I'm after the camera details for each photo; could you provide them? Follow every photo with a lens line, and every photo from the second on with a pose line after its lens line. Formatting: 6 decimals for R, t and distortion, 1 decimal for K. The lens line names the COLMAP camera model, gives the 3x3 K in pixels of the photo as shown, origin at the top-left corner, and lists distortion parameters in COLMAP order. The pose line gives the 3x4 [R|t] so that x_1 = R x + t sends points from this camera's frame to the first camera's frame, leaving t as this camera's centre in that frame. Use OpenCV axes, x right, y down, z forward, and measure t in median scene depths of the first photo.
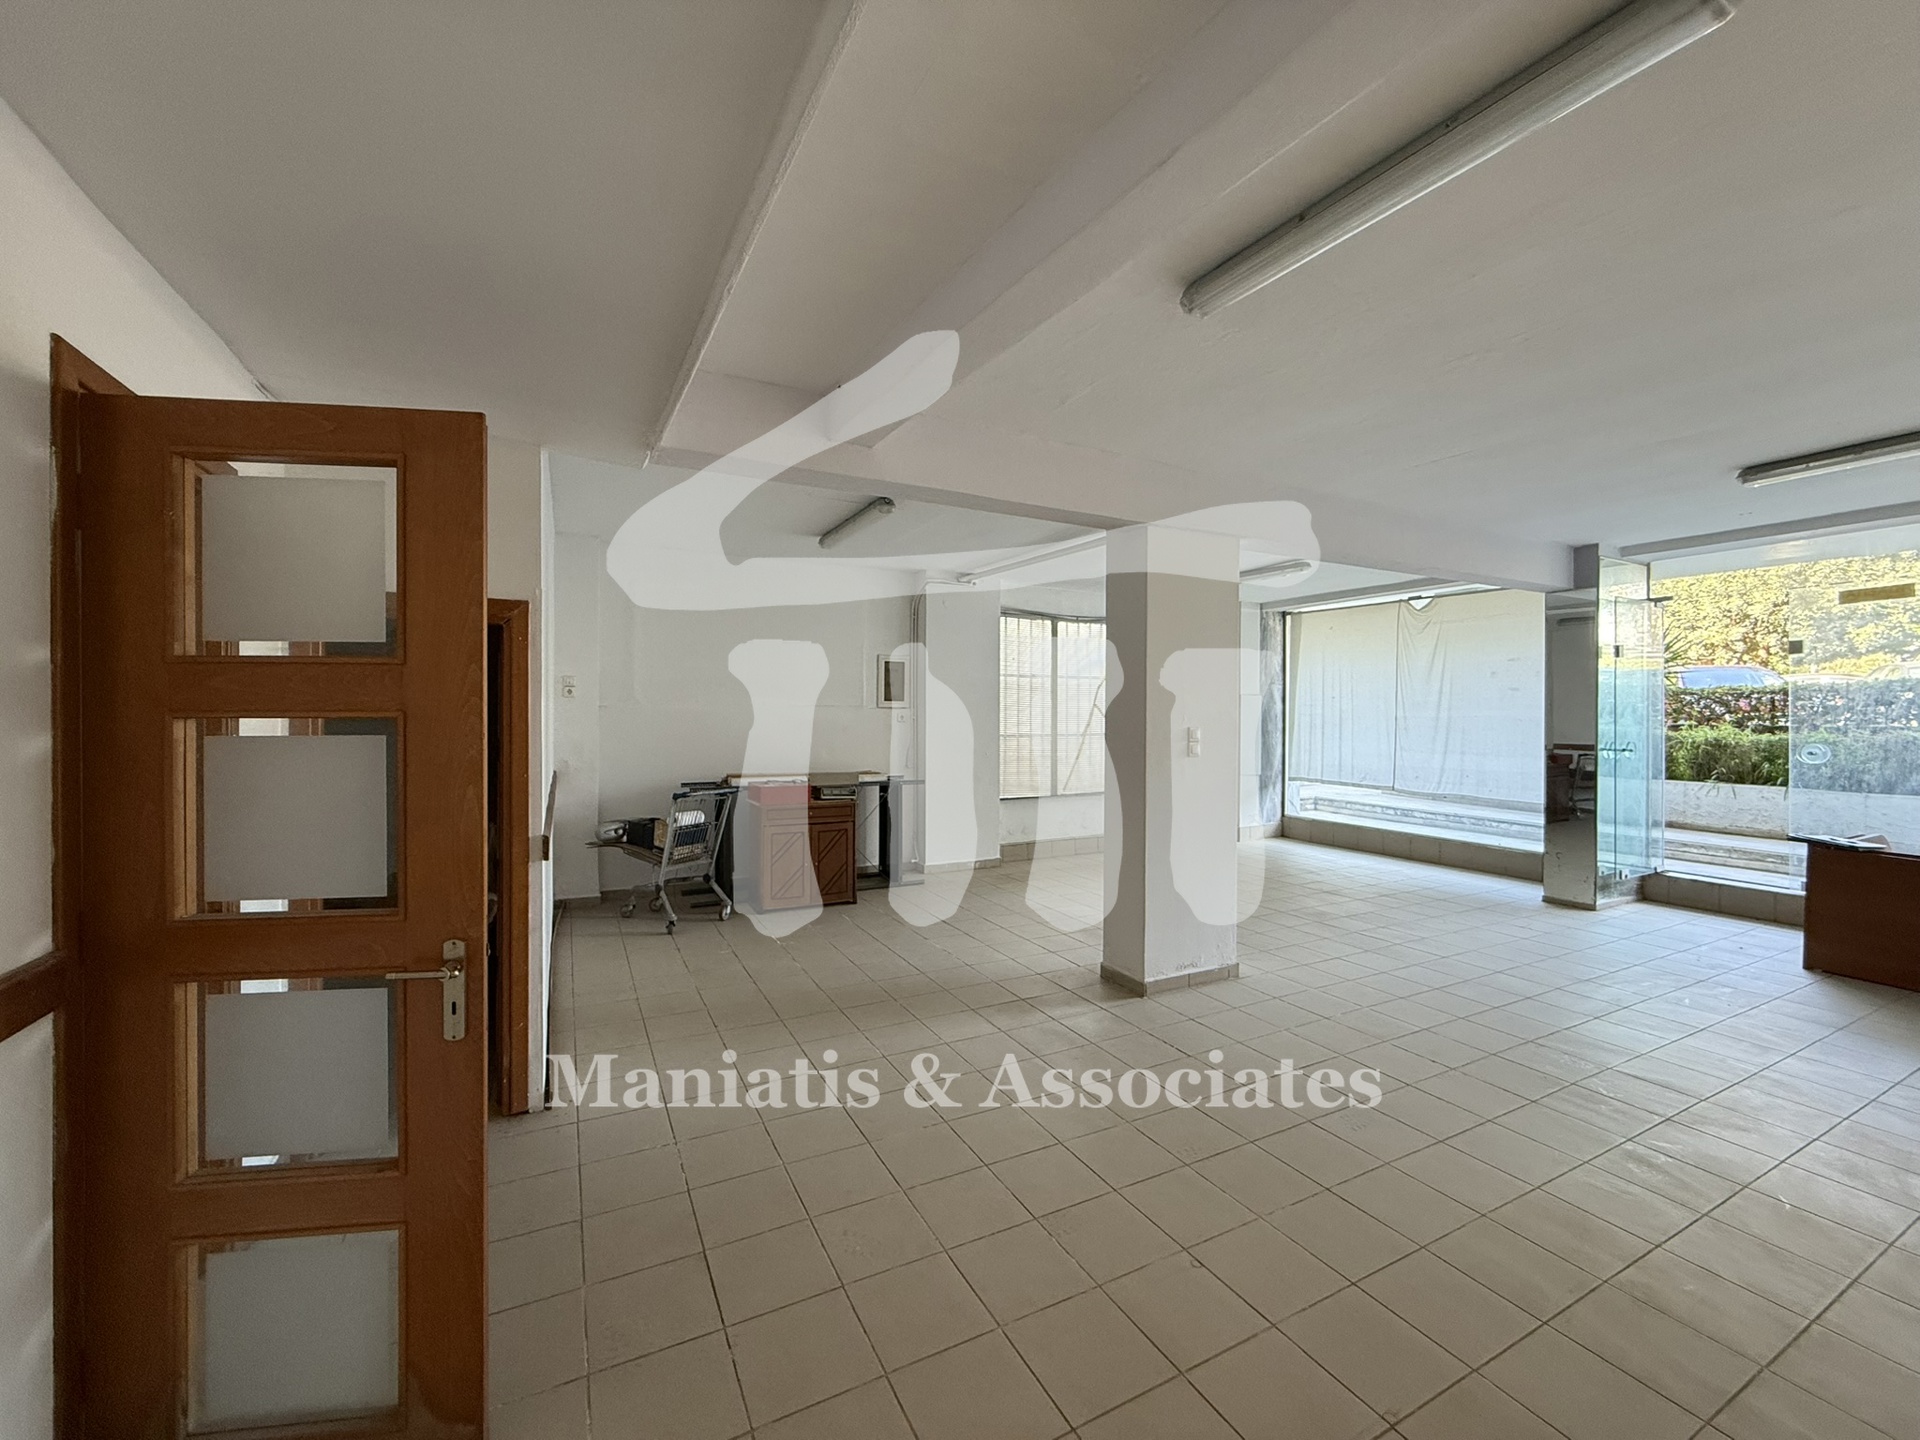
lens RADIAL K [[763.6, 0, 956.9], [0, 763.6, 718.5], [0, 0, 1]] dist [-0.001164, -0.000123]
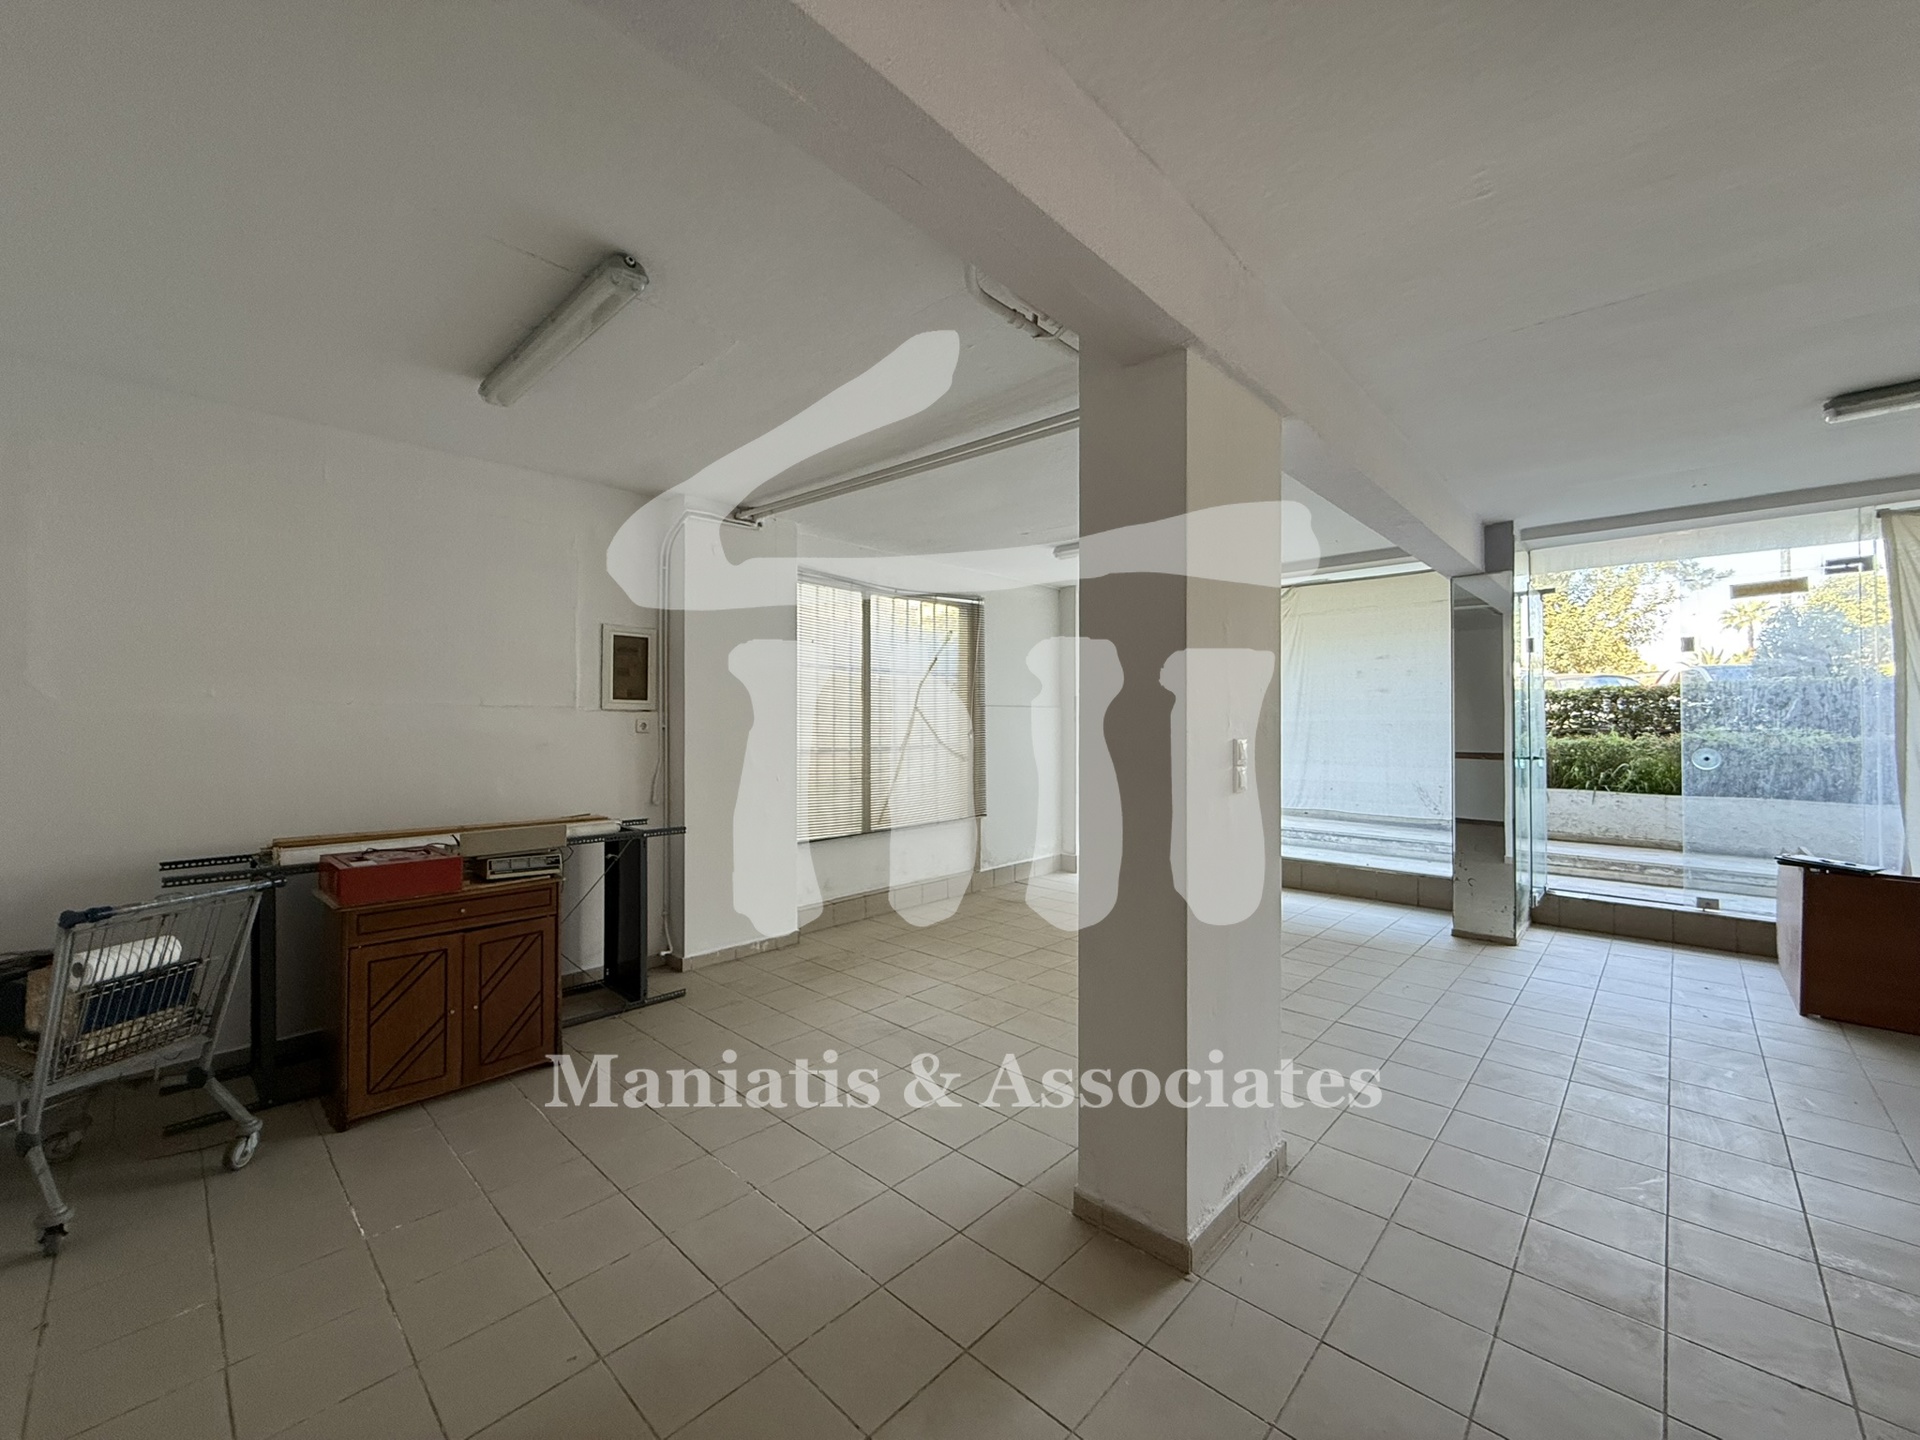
lens RADIAL K [[763.6, 0, 955.8], [0, 763.6, 718.6], [0, 0, 1]] dist [-0.001164, -0.000123]
pose [[0.943315, -0.002181, 0.331891, -0.044623], [0.005887, 0.999931, -0.010160, 0.000833], [-0.331846, 0.011538, 0.943263, 0.379730]]
